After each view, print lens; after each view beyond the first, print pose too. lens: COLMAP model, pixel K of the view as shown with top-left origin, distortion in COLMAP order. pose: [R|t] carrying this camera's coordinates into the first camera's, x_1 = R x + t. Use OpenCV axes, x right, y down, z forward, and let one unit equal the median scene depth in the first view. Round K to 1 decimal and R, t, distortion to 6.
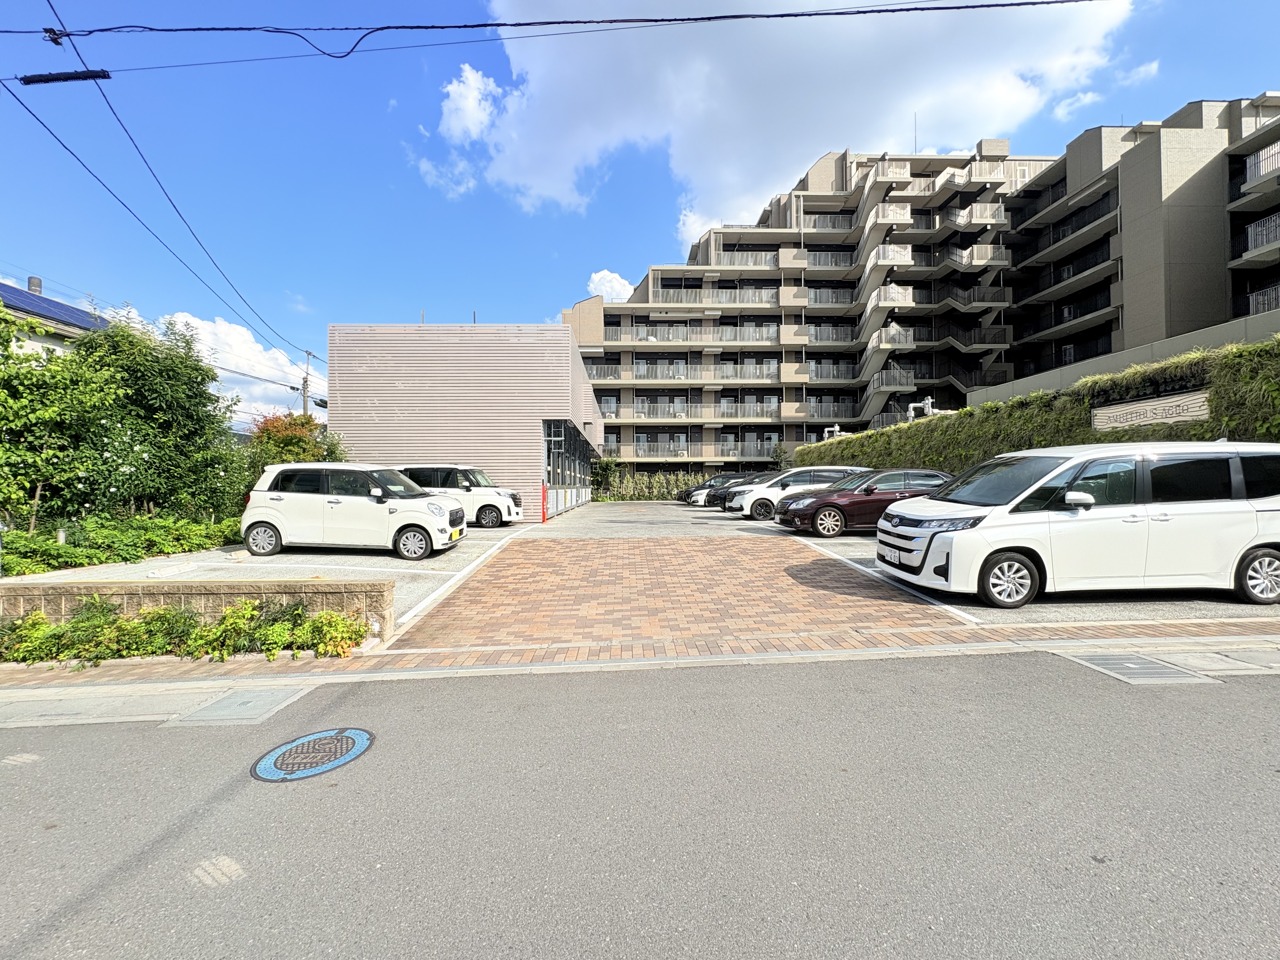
lens RADIAL K [[509.4, 0, 643.7], [0, 509.4, 478.0], [0, 0, 1]] dist [0.001681, -0.000585]
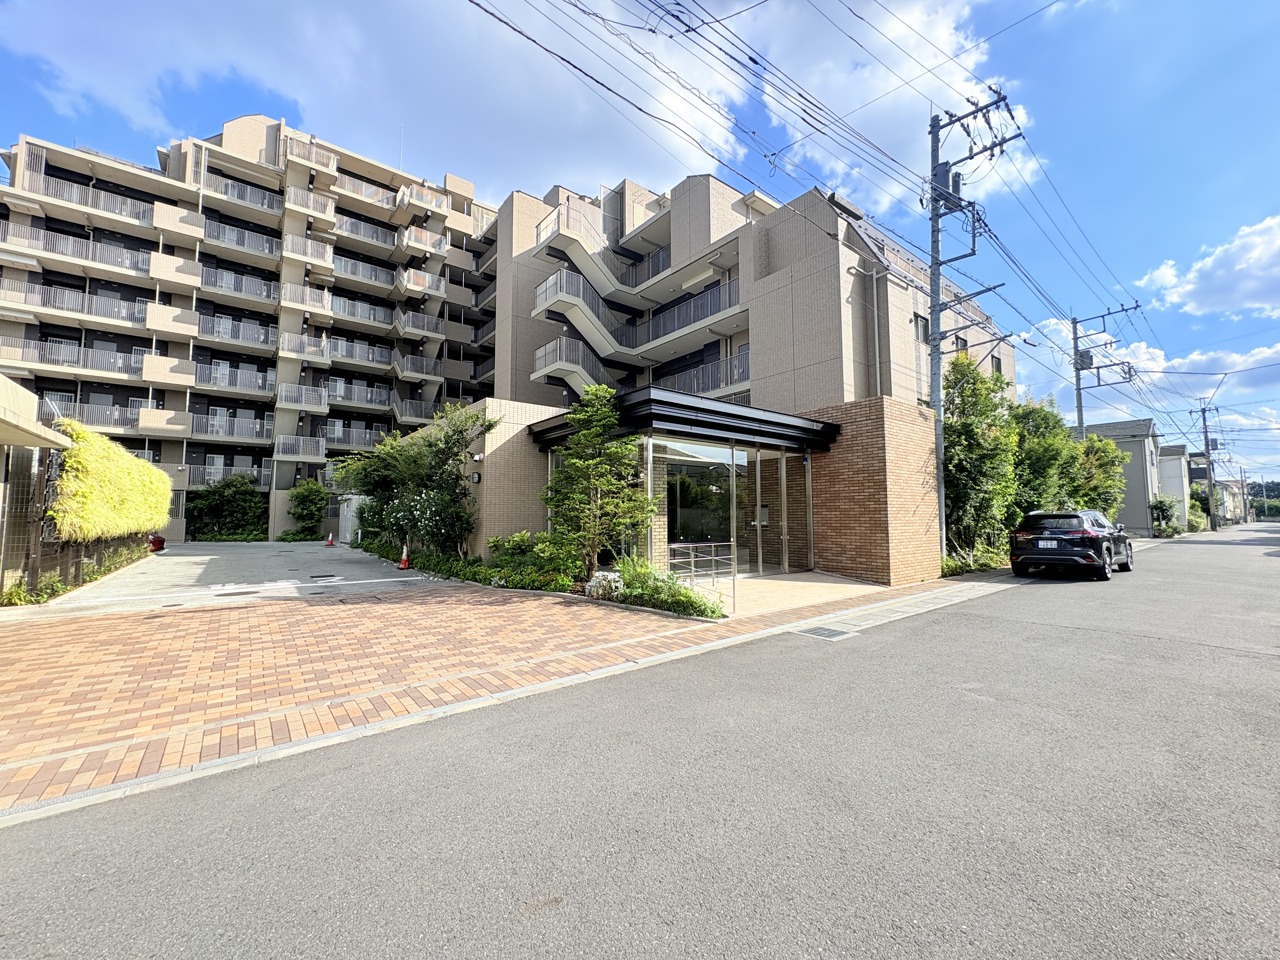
lens RADIAL K [[509.4, 0, 638.1], [0, 509.4, 479.0], [0, 0, 1]] dist [0.001681, -0.000585]
pose [[0.799213, 0.049365, 0.599017, 0.424837], [-0.013241, 0.997826, -0.064565, -0.011725], [-0.600902, 0.043669, 0.798129, 0.009795]]
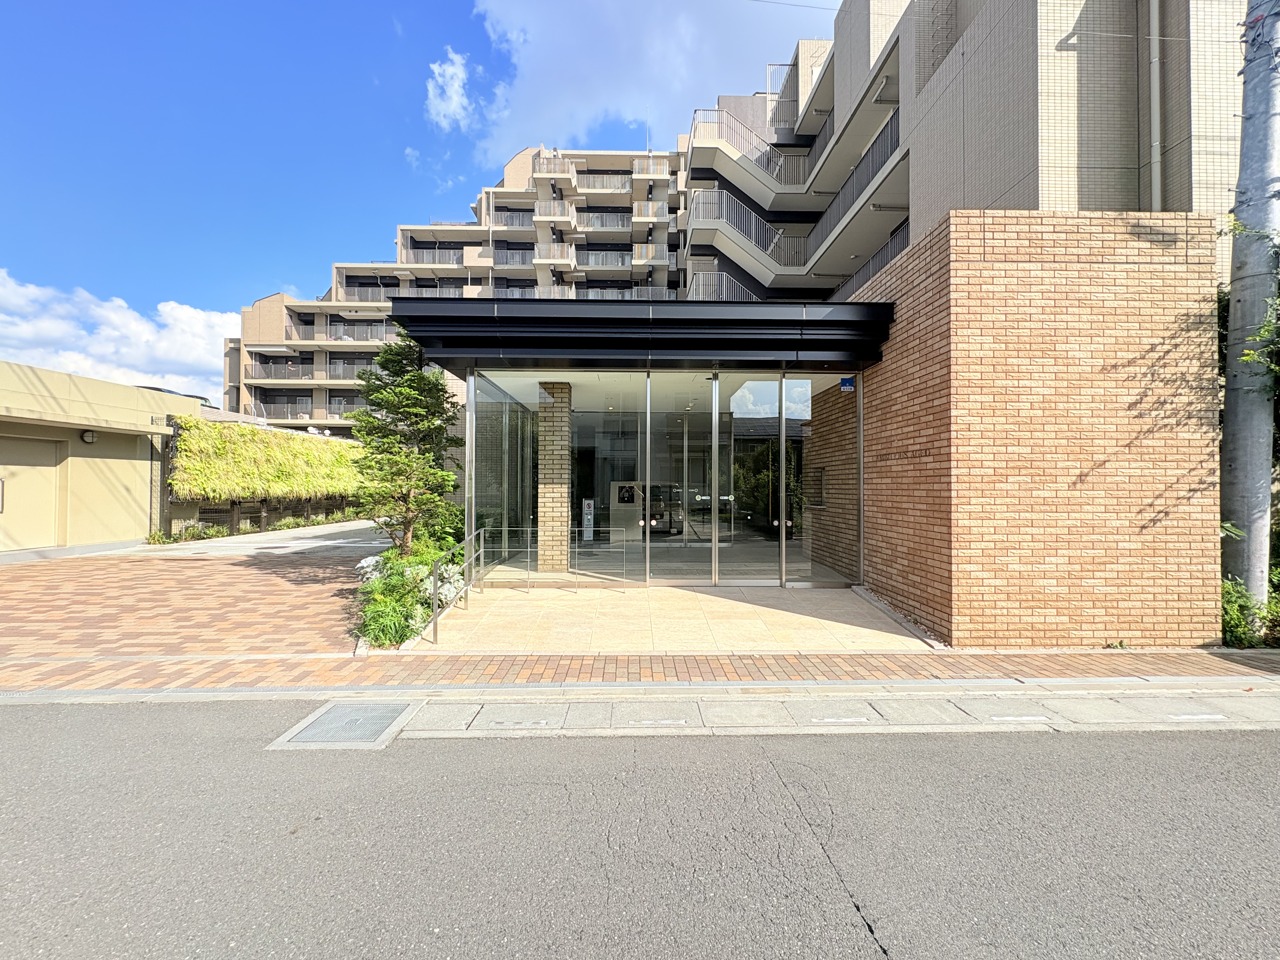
lens RADIAL K [[509.4, 0, 639.2], [0, 509.4, 478.2], [0, 0, 1]] dist [0.001681, -0.000585]
pose [[0.999910, 0.009691, -0.009317, 0.648319], [-0.009677, 0.999952, 0.001620, -0.013067], [0.009332, -0.001530, 0.999955, 0.029427]]
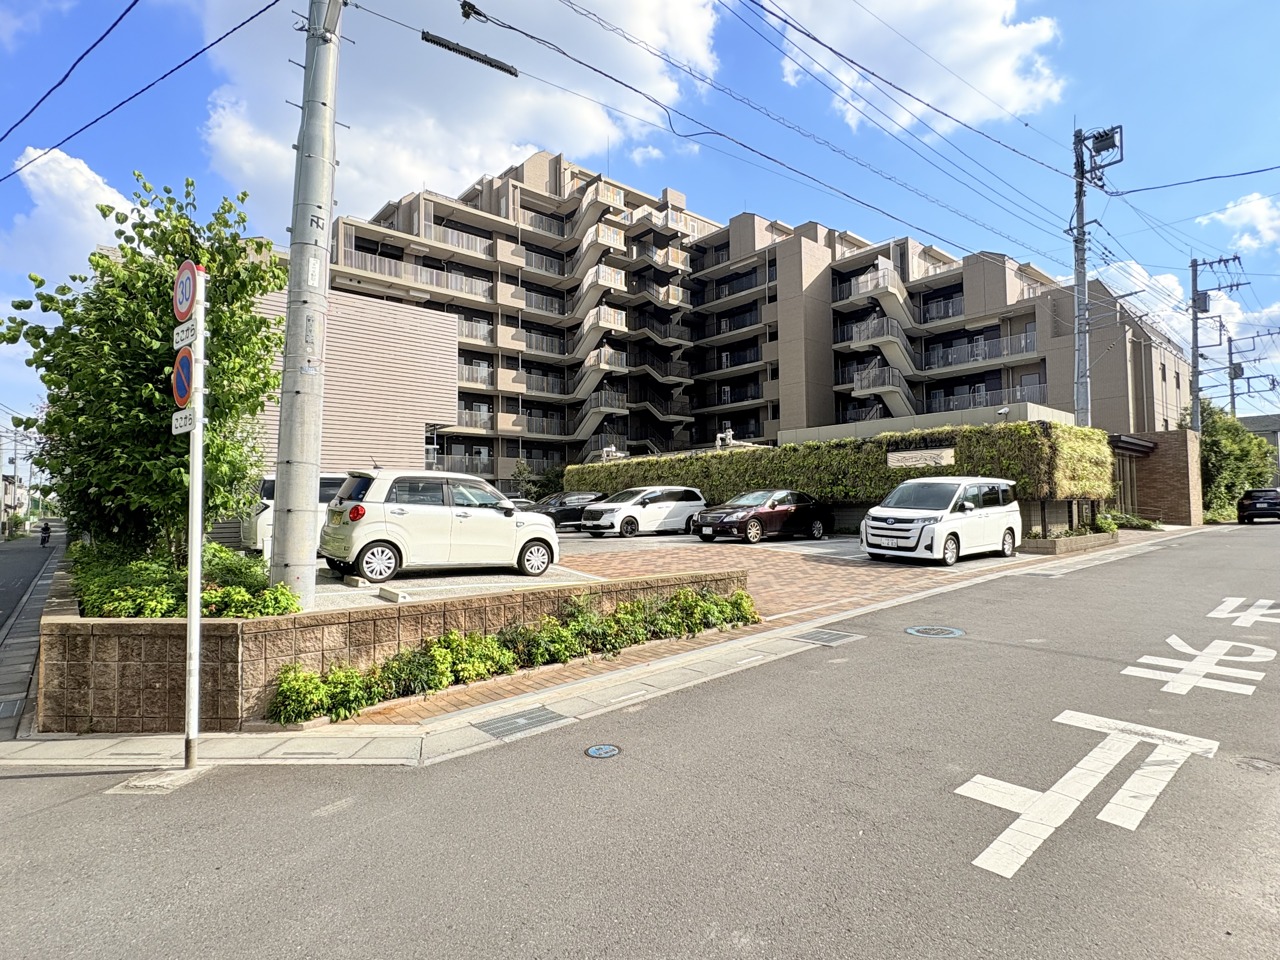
lens RADIAL K [[652.9, 0, 636.1], [0, 652.9, 480.3], [0, 0, 1]] dist [-0.002956, -0.001373]
pose [[0.773612, 0.025312, 0.633153, -0.266970], [-0.004478, 0.999395, -0.034483, 0.005731], [-0.633643, 0.023841, 0.773258, -0.016018]]
